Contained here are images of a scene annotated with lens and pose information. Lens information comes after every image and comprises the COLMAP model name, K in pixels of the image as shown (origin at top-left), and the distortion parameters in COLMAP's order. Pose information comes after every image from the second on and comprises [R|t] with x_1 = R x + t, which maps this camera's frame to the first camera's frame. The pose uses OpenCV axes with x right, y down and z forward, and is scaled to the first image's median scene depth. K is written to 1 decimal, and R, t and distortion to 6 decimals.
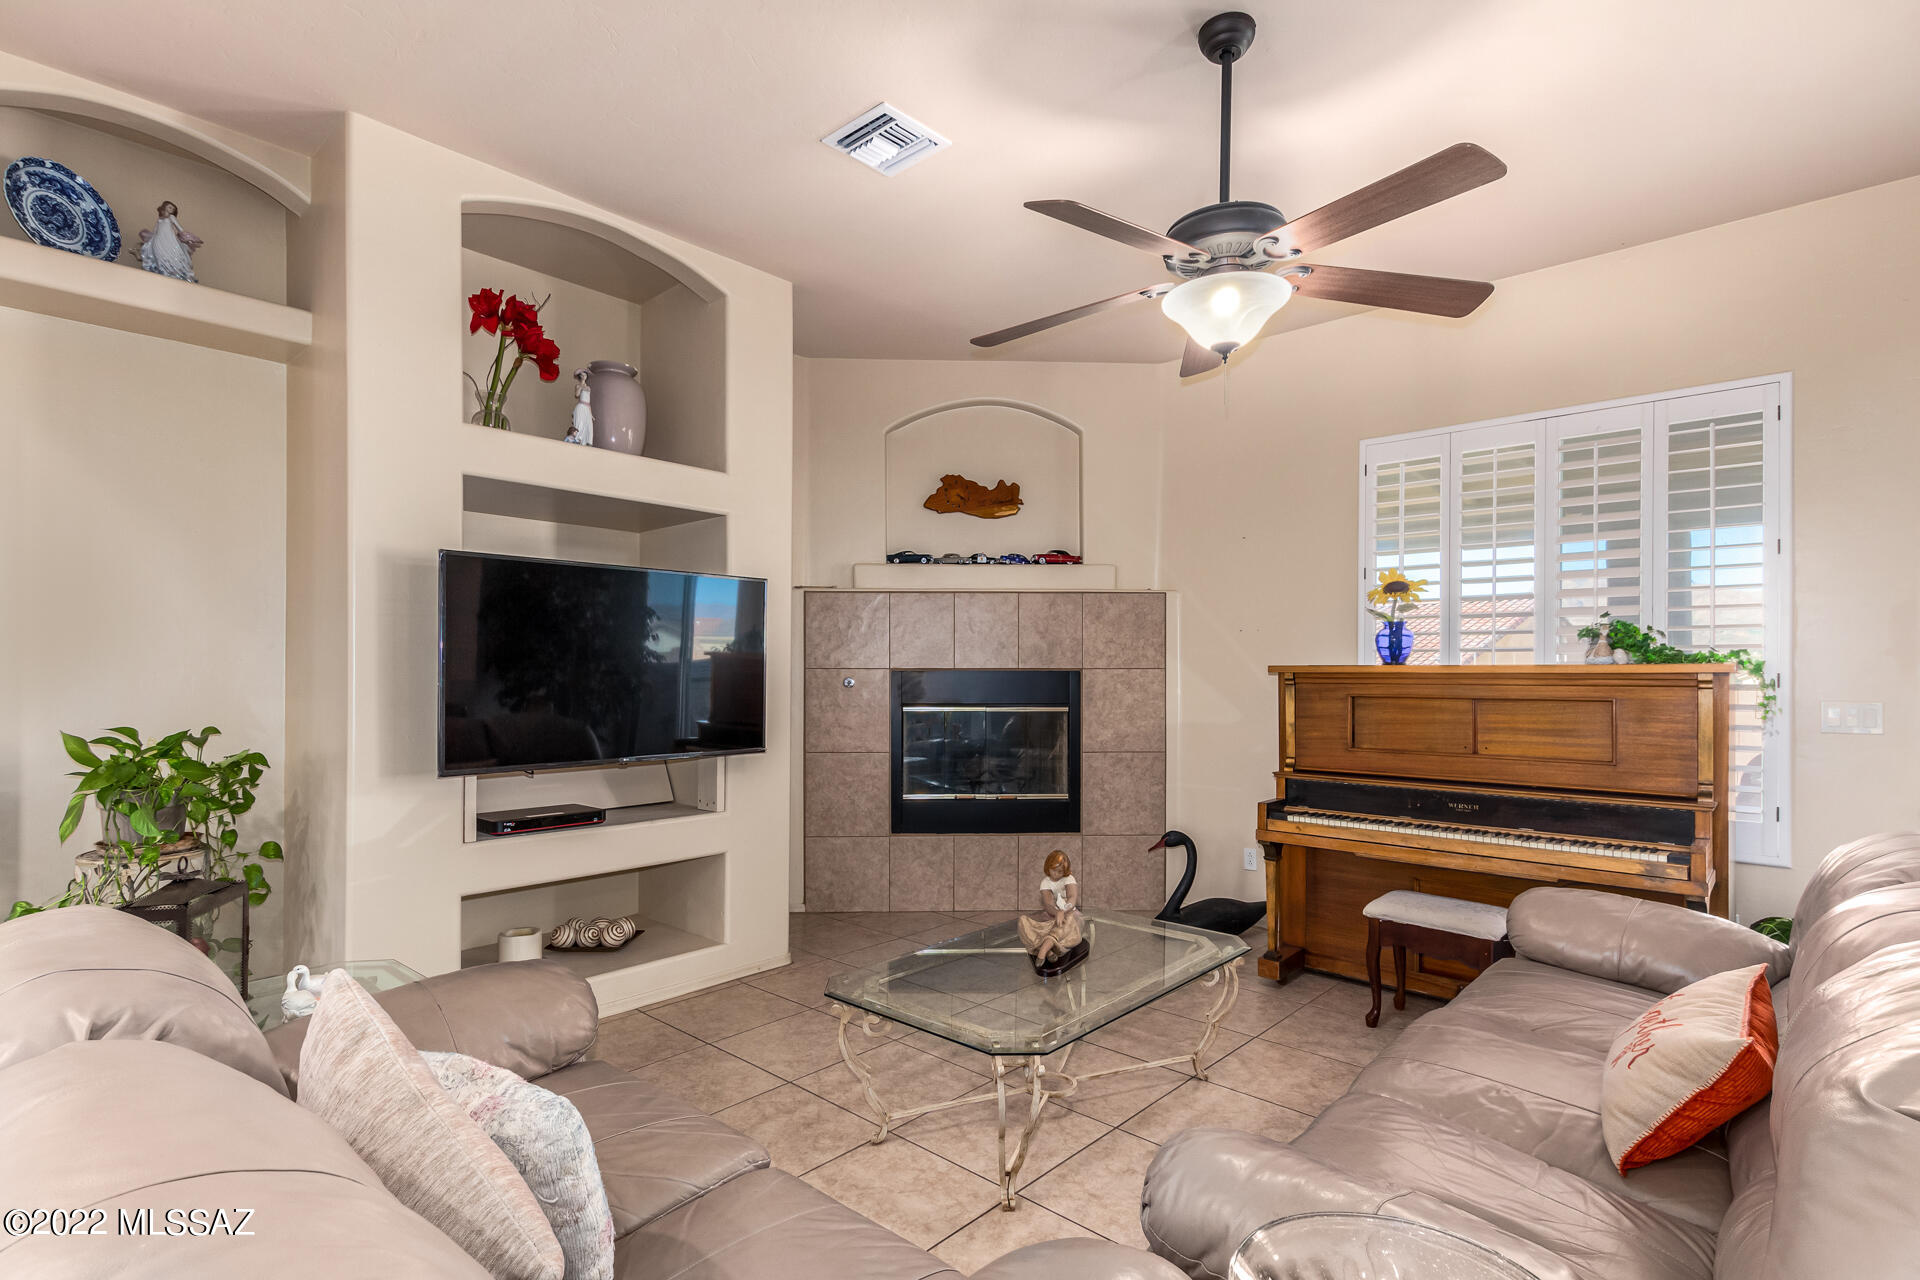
lens RADIAL K [[935.6, 0, 955.8], [0, 935.6, 659.2], [0, 0, 1]] dist [0.004999, -0.000511]
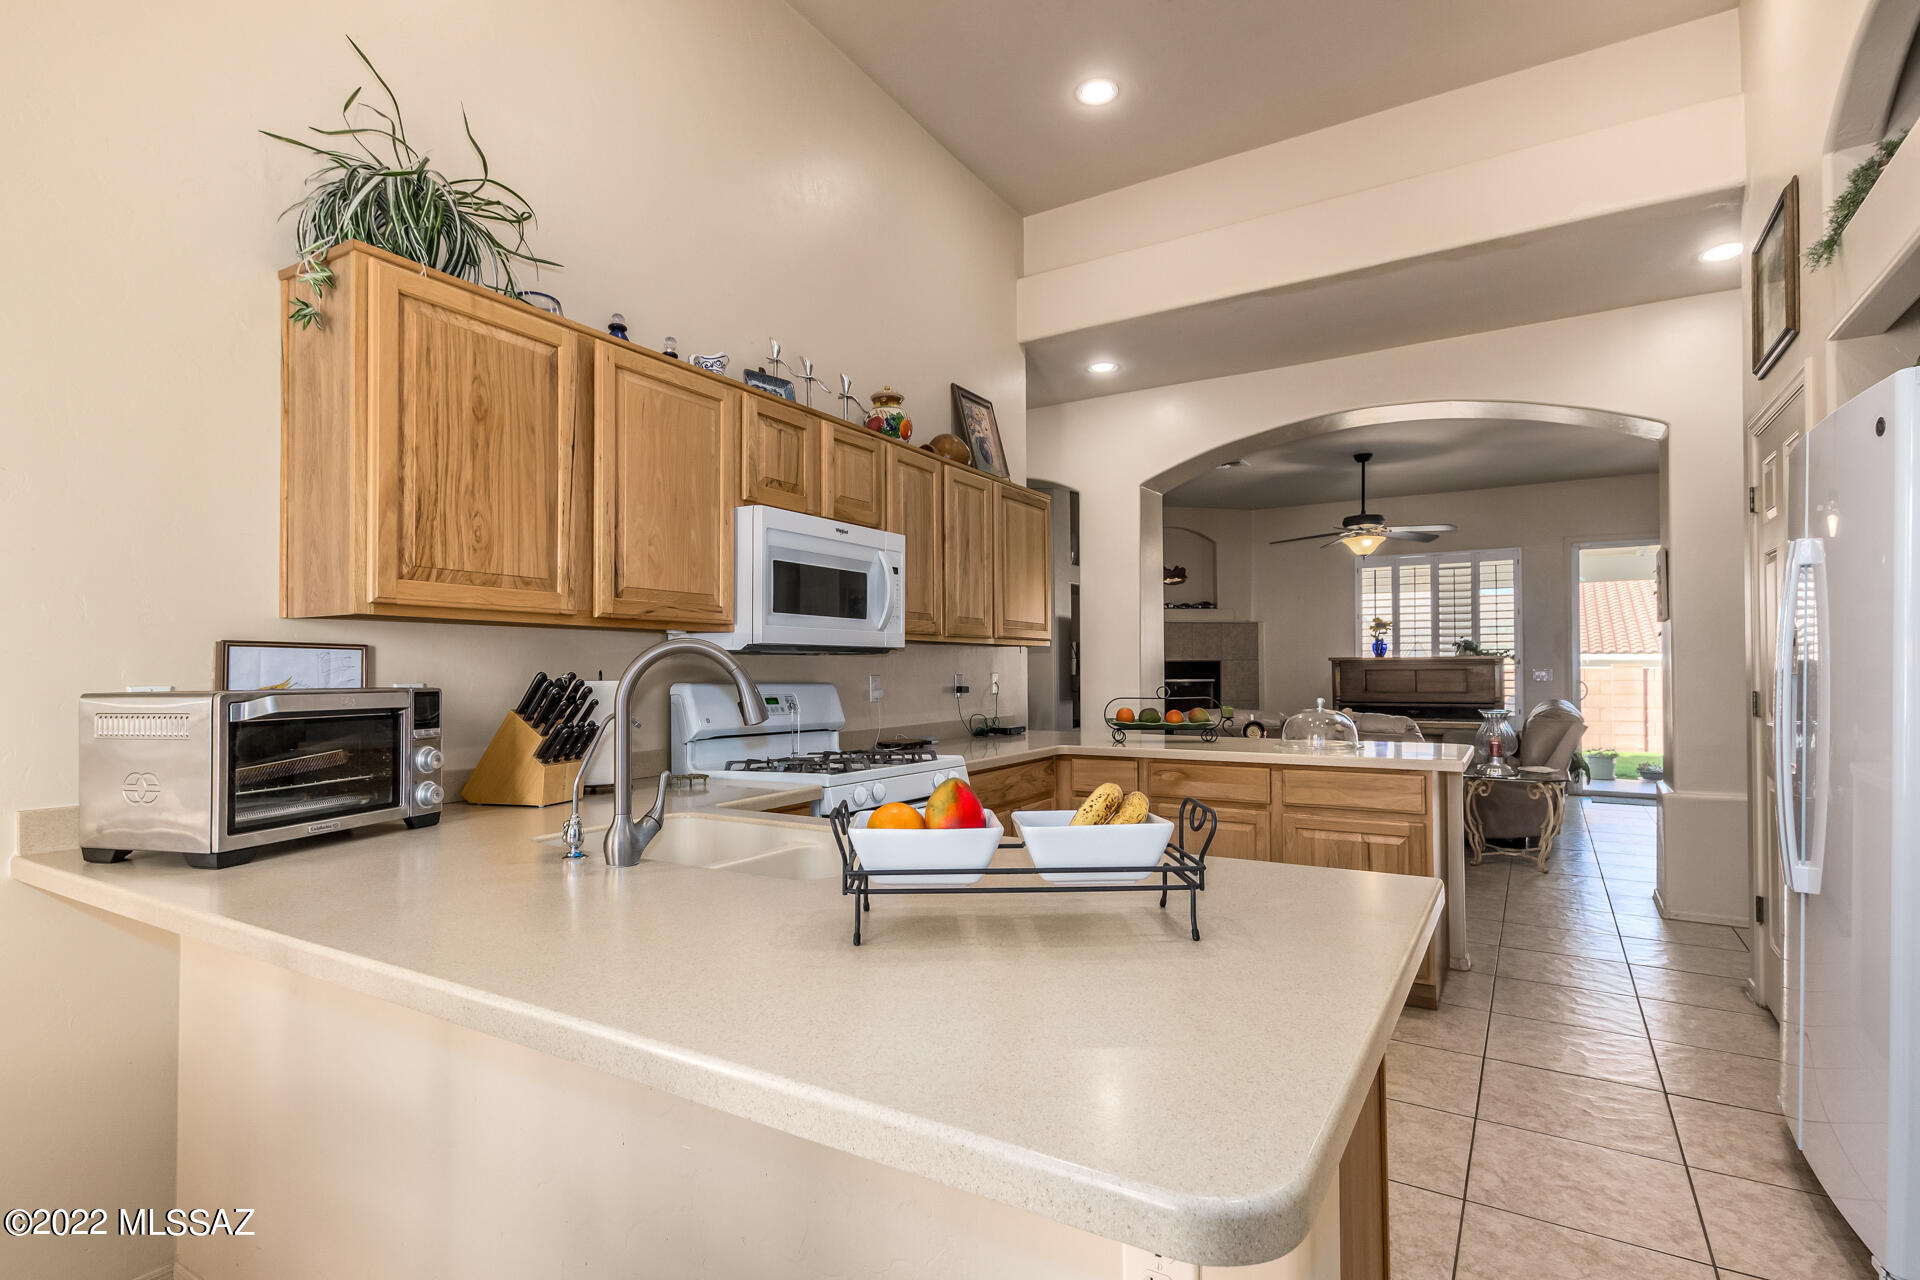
lens RADIAL K [[935.6, 0, 959.1], [0, 935.6, 654.3], [0, 0, 1]] dist [0.004999, -0.000511]
pose [[0.985537, -0.005276, 0.169381, -0.978788], [0.006076, 0.999973, -0.004208, 0.002786], [-0.169354, 0.005176, 0.985542, -1.158219]]
